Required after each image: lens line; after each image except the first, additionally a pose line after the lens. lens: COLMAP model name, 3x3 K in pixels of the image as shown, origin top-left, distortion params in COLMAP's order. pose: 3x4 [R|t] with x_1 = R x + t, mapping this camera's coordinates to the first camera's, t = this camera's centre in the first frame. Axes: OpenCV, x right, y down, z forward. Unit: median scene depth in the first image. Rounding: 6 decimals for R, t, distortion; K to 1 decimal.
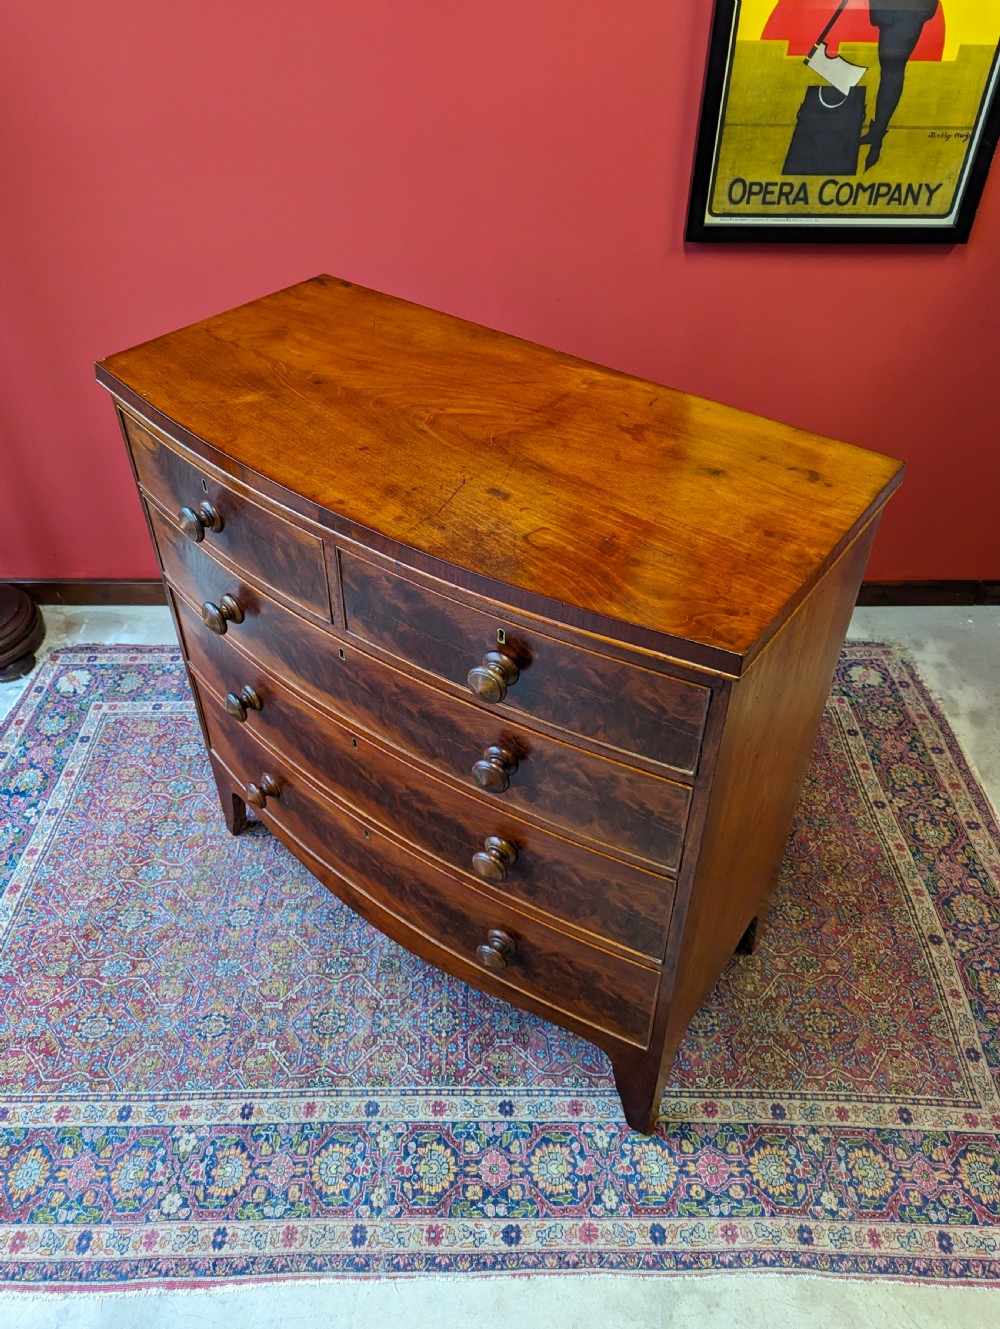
lens RADIAL K [[1019.5, 0, 513.1], [0, 1019.5, 624.8], [0, 0, 1]] dist [0.057376, -0.055146]
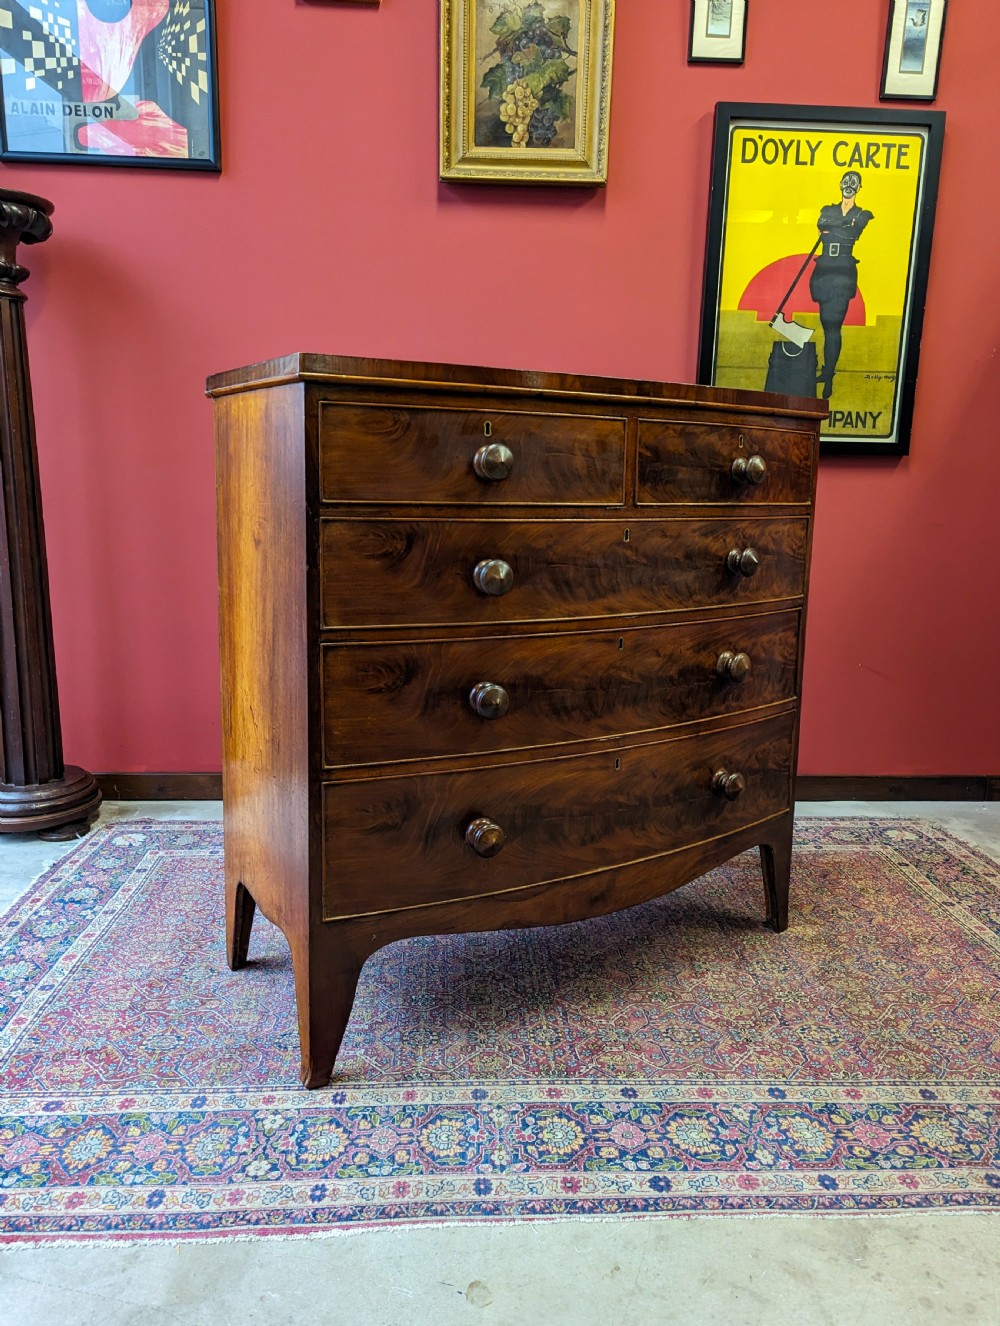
lens RADIAL K [[1009.4, 0, 508.0], [0, 1009.4, 637.7], [0, 0, 1]] dist [0.076811, -0.077669]
pose [[0.998720, 0.004148, 0.050402, -0.161943], [0.021918, 0.862663, -0.505304, 0.587800], [-0.045576, 0.505762, 0.861468, 0.038852]]
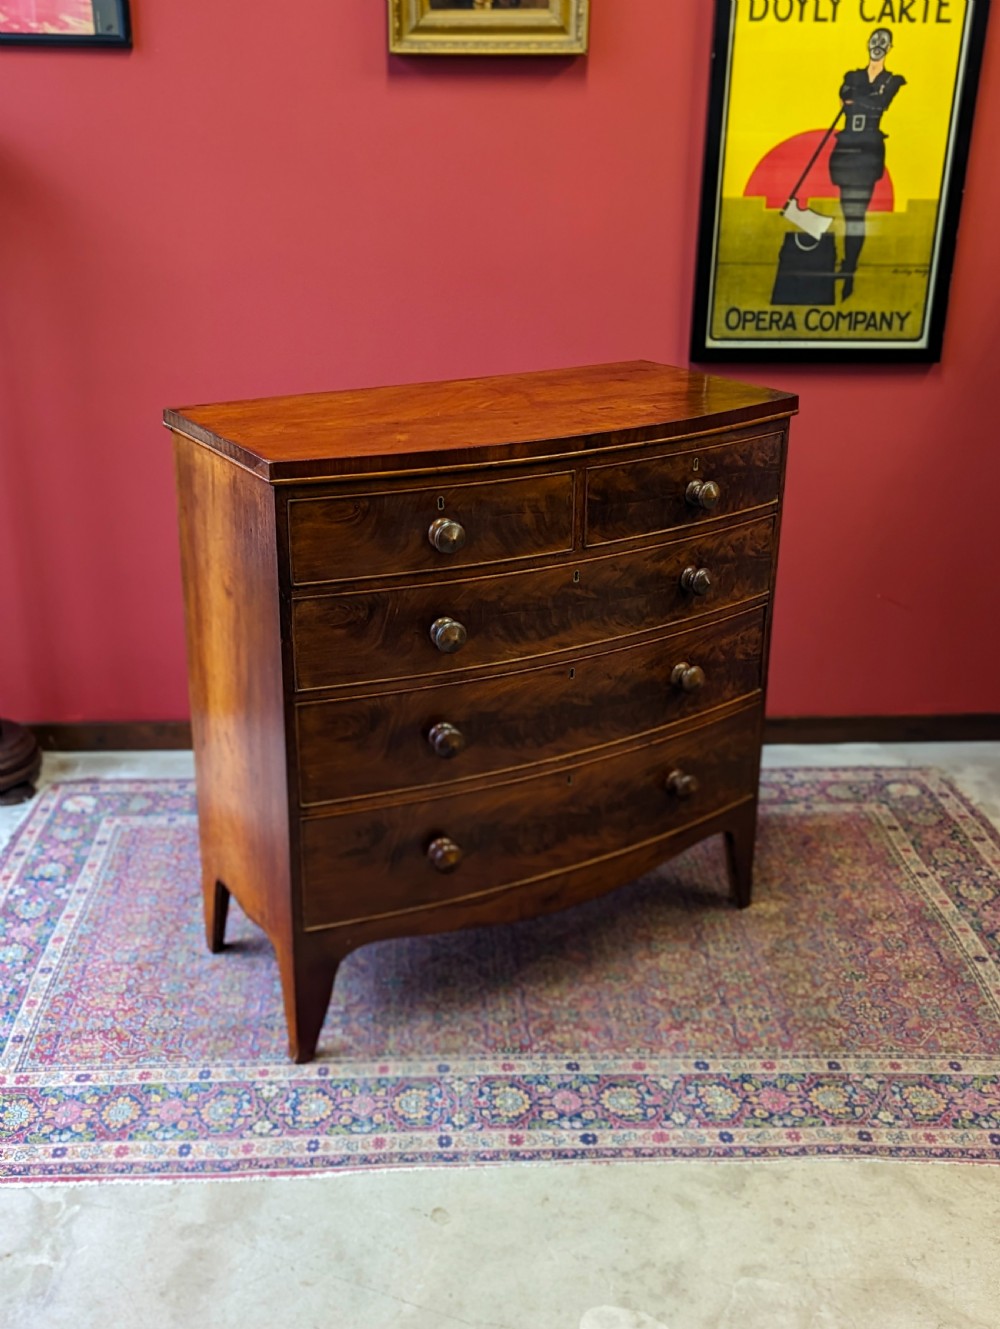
lens RADIAL K [[1553.0, 0, 483.3], [0, 1553.0, 683.5], [0, 0, 1]] dist [0.040984, 0.011534]
pose [[0.999434, -0.012782, 0.031127, -0.143724], [0.021781, 0.950852, -0.308880, 0.598078], [-0.025649, 0.309383, 0.950592, -0.619486]]
